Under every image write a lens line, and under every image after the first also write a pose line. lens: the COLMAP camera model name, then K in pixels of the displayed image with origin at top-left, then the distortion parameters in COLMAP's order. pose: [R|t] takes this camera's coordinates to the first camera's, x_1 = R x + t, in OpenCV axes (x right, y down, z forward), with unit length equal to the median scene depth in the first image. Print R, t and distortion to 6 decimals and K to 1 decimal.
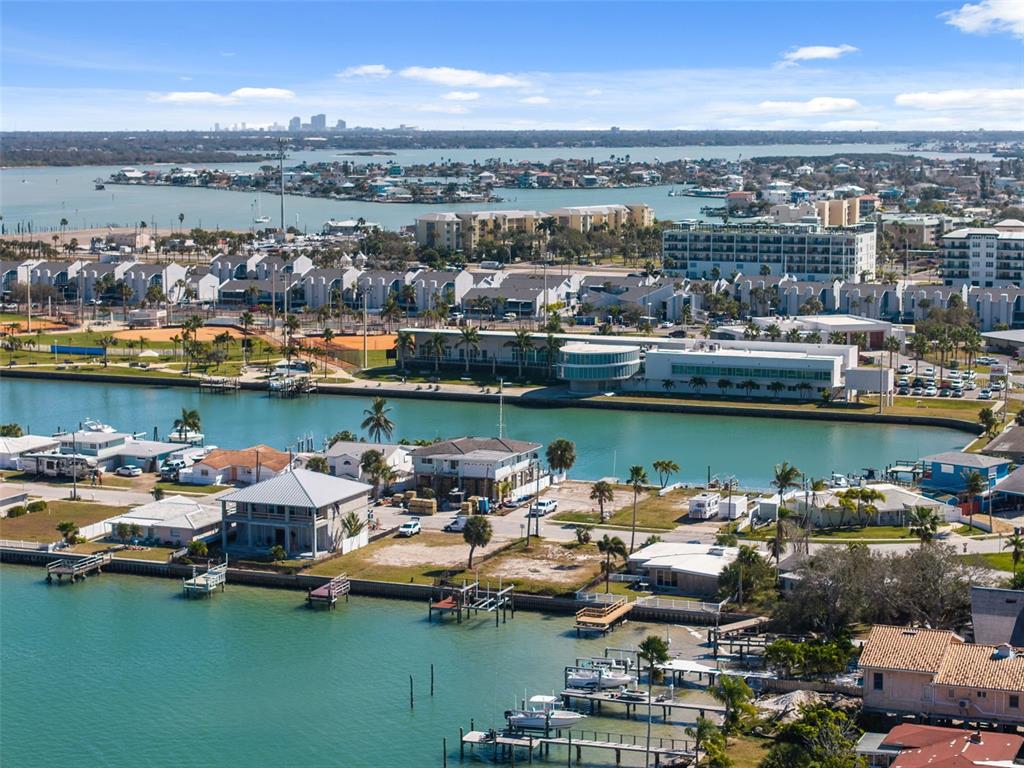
lens RADIAL K [[2040.2, 0, 512.0], [0, 2040.2, 384.0], [0, 0, 1]] dist [-0.012998, -0.029923]
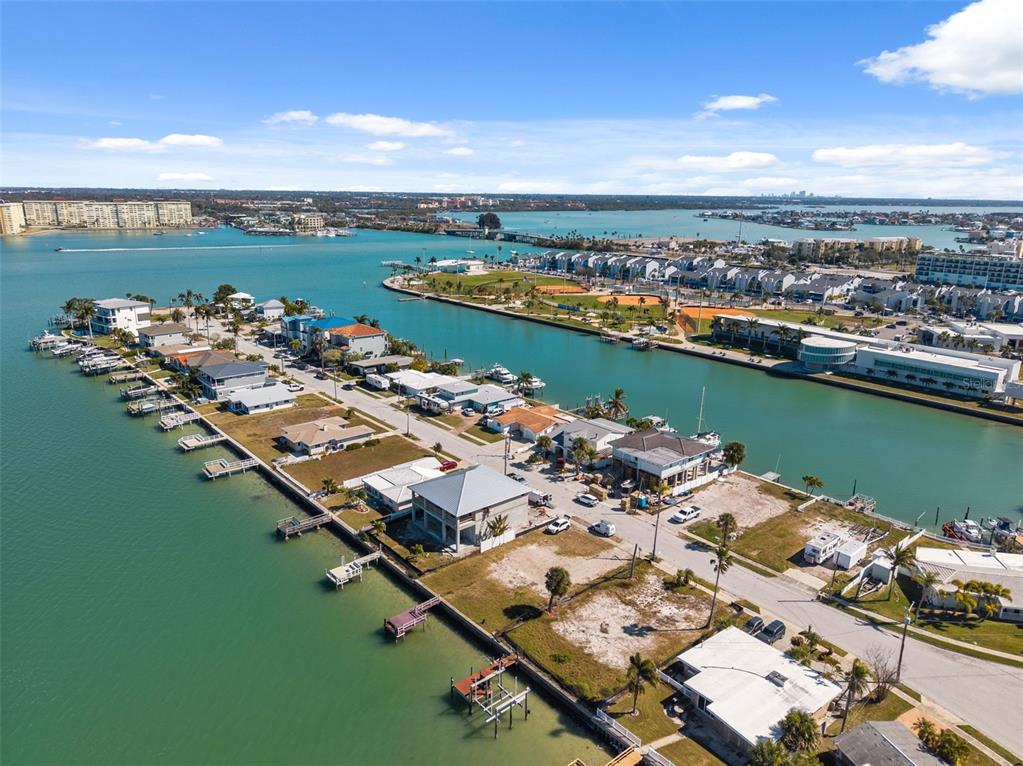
lens RADIAL K [[690.5, 0, 511.5], [0, 690.5, 383.0], [0, 0, 1]] dist [0.034117, -0.042089]
pose [[0.888007, 0.134994, -0.439568, 0.078497], [-0.072019, 0.984969, 0.156998, -0.064328], [0.454155, -0.107758, 0.884382, 0.466023]]
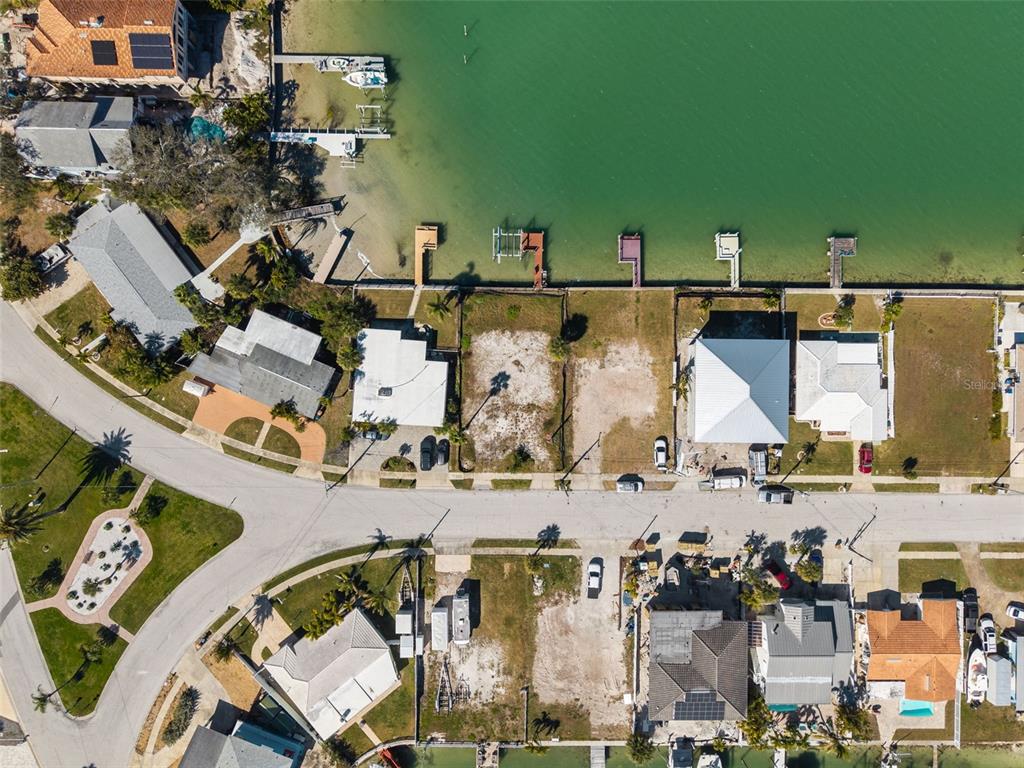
lens RADIAL K [[694.0, 0, 512.0], [0, 694.0, 384.0], [0, 0, 1]] dist [0.053789, -0.080152]
pose [[-0.928148, 0.371664, -0.020160, 0.020439], [-0.068178, -0.116515, 0.990846, -0.259870], [0.365913, 0.921027, 0.133482, 0.664891]]
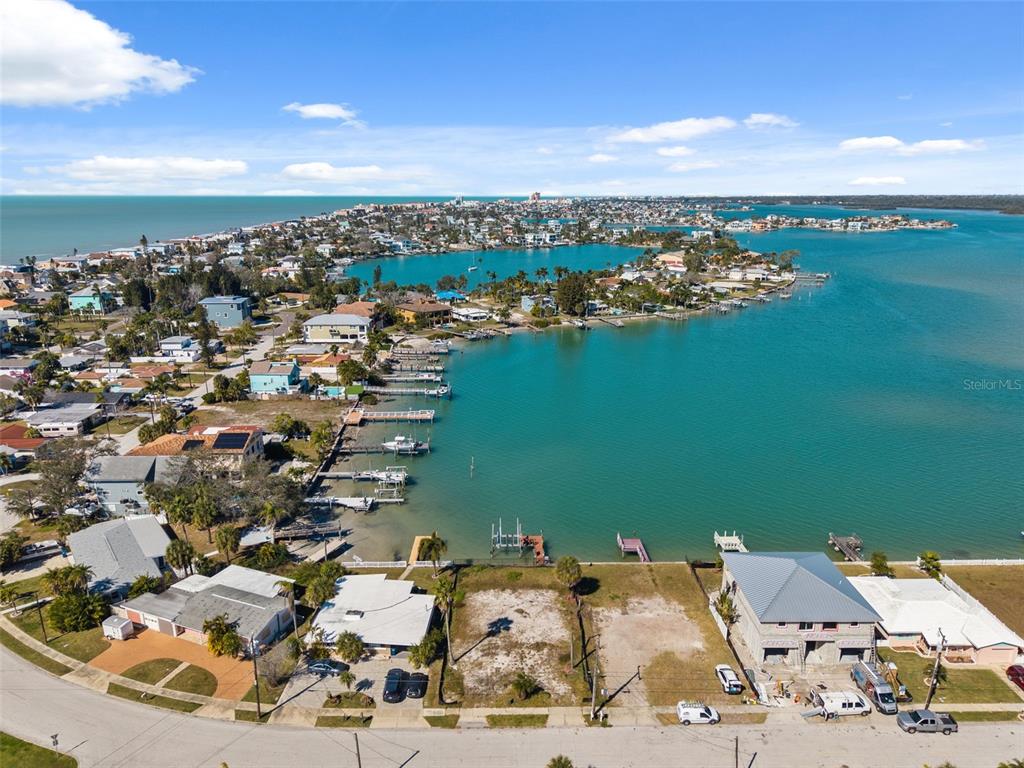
lens RADIAL K [[684.9, 0, 513.2], [0, 684.9, 417.1], [0, 0, 1]] dist [-0.000443, 0.002144]
pose [[-0.920374, 0.123644, -0.370978, 0.099302], [-0.045879, 0.908000, 0.416451, -0.113689], [0.388340, 0.400310, -0.830026, 0.888648]]
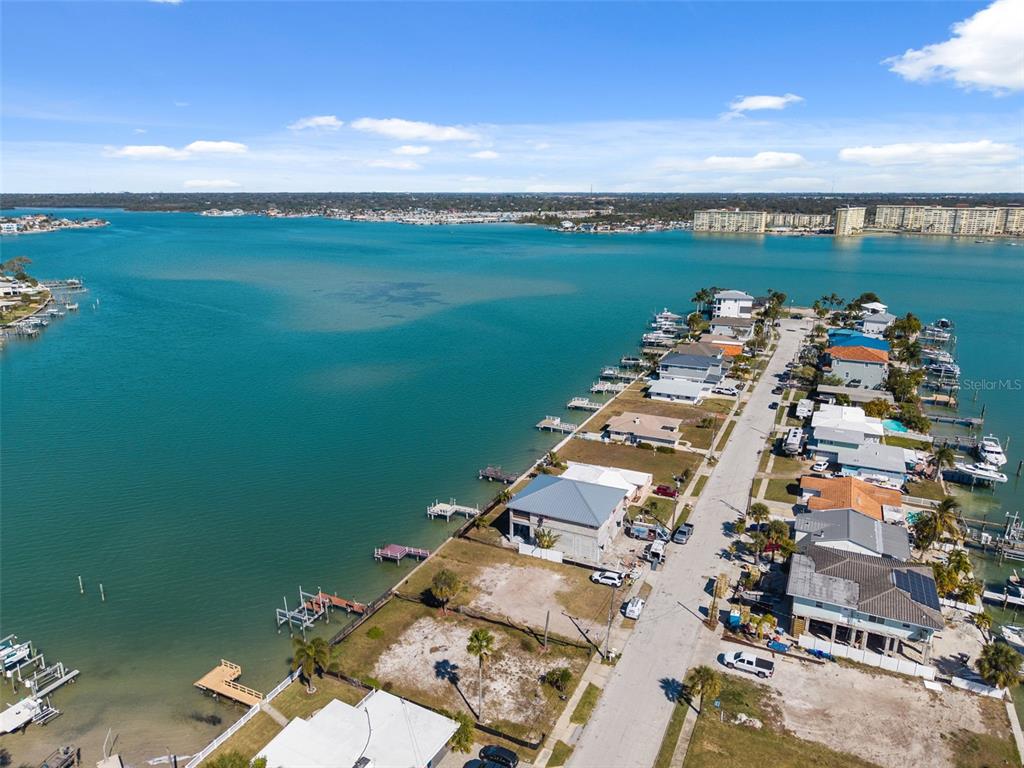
lens RADIAL K [[691.2, 0, 512.0], [0, 691.2, 384.0], [0, 0, 1]] dist [0.034117, -0.042089]
pose [[-0.051574, 0.268321, -0.961948, 0.217447], [-0.123757, 0.954088, 0.272764, -0.095399], [0.990971, 0.133115, -0.015999, 0.718656]]
